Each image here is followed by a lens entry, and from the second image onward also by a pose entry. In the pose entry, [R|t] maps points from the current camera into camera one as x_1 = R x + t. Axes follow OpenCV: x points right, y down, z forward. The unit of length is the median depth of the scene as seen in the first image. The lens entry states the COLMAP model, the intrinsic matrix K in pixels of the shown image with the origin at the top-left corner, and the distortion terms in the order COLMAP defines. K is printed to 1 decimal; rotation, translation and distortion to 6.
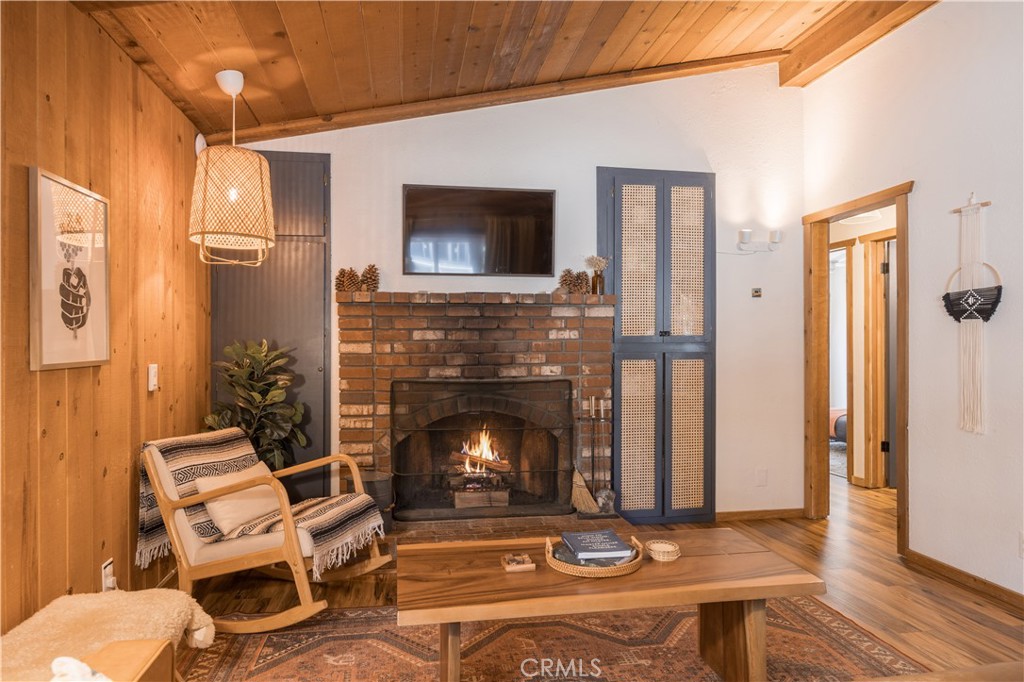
lens RADIAL K [[633.2, 0, 510.6], [0, 633.2, 344.7], [0, 0, 1]] dist [-0.009369, -0.001103]
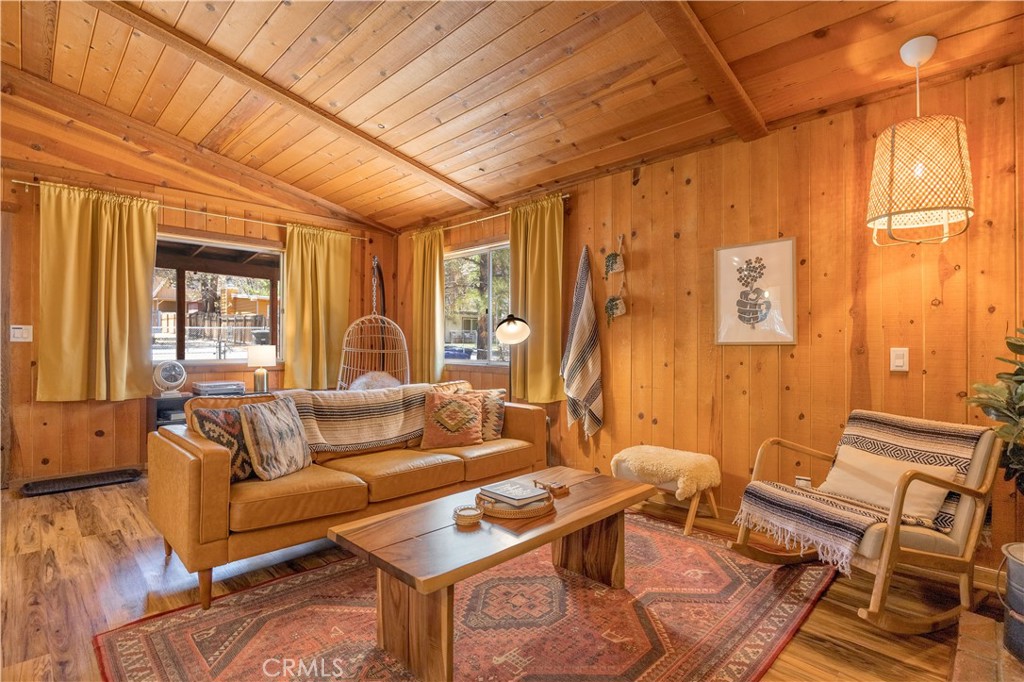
lens RADIAL K [[490.0, 0, 502.3], [0, 490.0, 342.8], [0, 0, 1]] dist [-0.009627, 0.000097]
pose [[-0.827963, -0.003517, -0.560772, 0.376888], [-0.003594, 0.999993, -0.000965, 0.018882], [0.560772, 0.001217, -0.827970, 0.980517]]
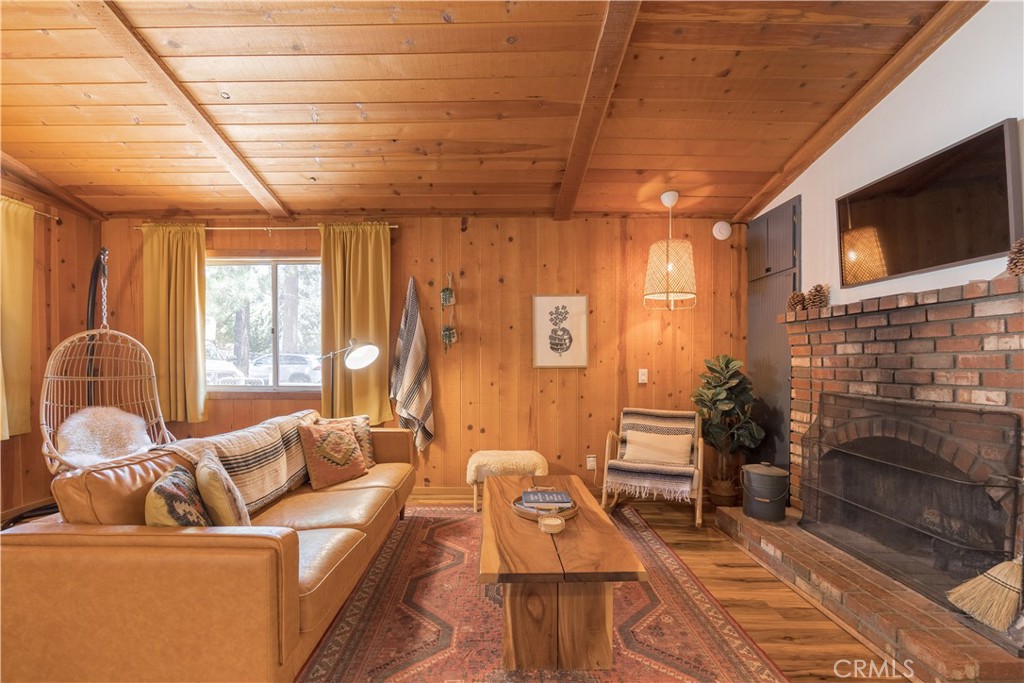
lens RADIAL K [[462.5, 0, 479.7], [0, 462.5, 370.2], [0, 0, 1]] dist [-0.019906, 0.001505]
pose [[-0.197977, 0.023591, -0.979923, 0.656201], [-0.000507, 0.999708, 0.024169, 0.000800], [0.980207, 0.005282, -0.197907, 0.589101]]
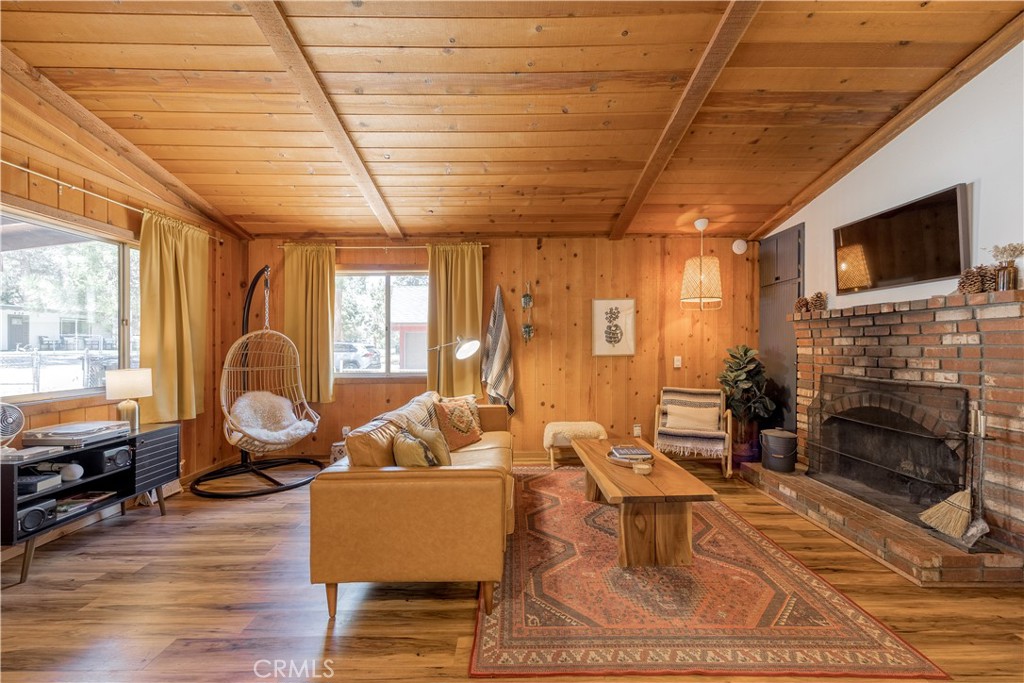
lens RADIAL K [[417.5, 0, 509.5], [0, 417.5, 355.3], [0, 0, 1]] dist [0.001842, -0.000442]
pose [[-0.171548, 0.026291, -0.984825, 0.827593], [0.007637, 0.999649, 0.025356, -0.014243], [0.985146, -0.003171, -0.171688, 0.473180]]
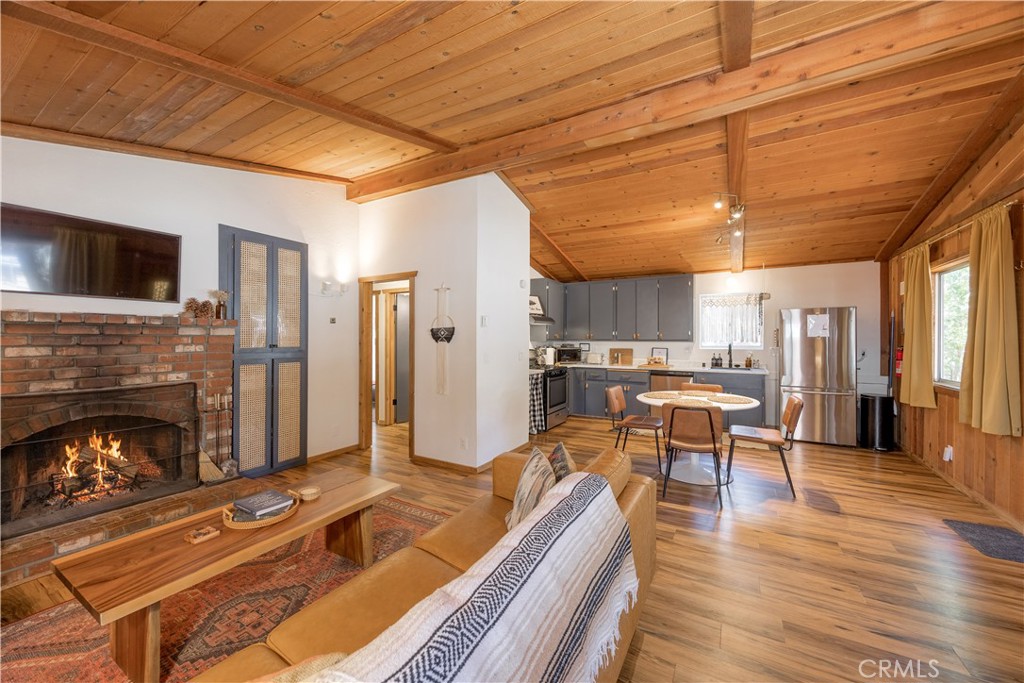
lens RADIAL K [[387.4, 0, 508.0], [0, 387.4, 341.3], [0, 0, 1]] dist [-0.000586, -0.000917]
pose [[0.643219, -0.000155, 0.765682, -0.108577], [-0.006468, 0.999963, 0.005636, -0.040879], [-0.765655, -0.008578, 0.643194, -0.013853]]
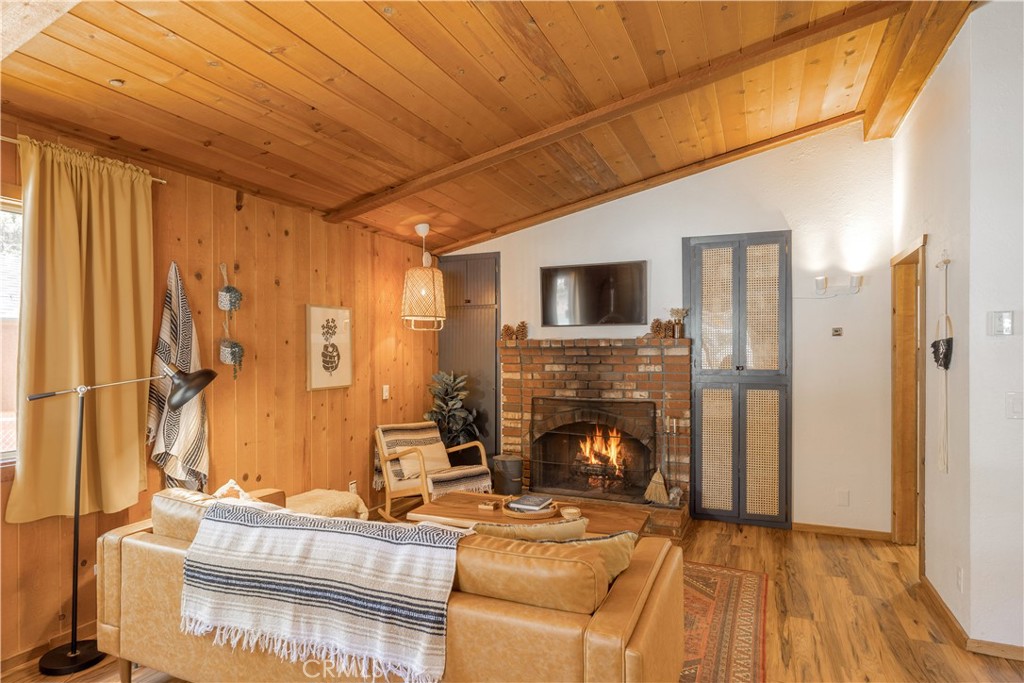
lens RADIAL K [[592.6, 0, 509.3], [0, 592.6, 354.2], [0, 0, 1]] dist [-0.003219, -0.000646]
pose [[0.832508, 0.003733, -0.554000, 0.548632], [-0.000585, 0.999983, 0.005858, -0.054937], [0.554012, -0.004553, 0.832496, -0.213376]]
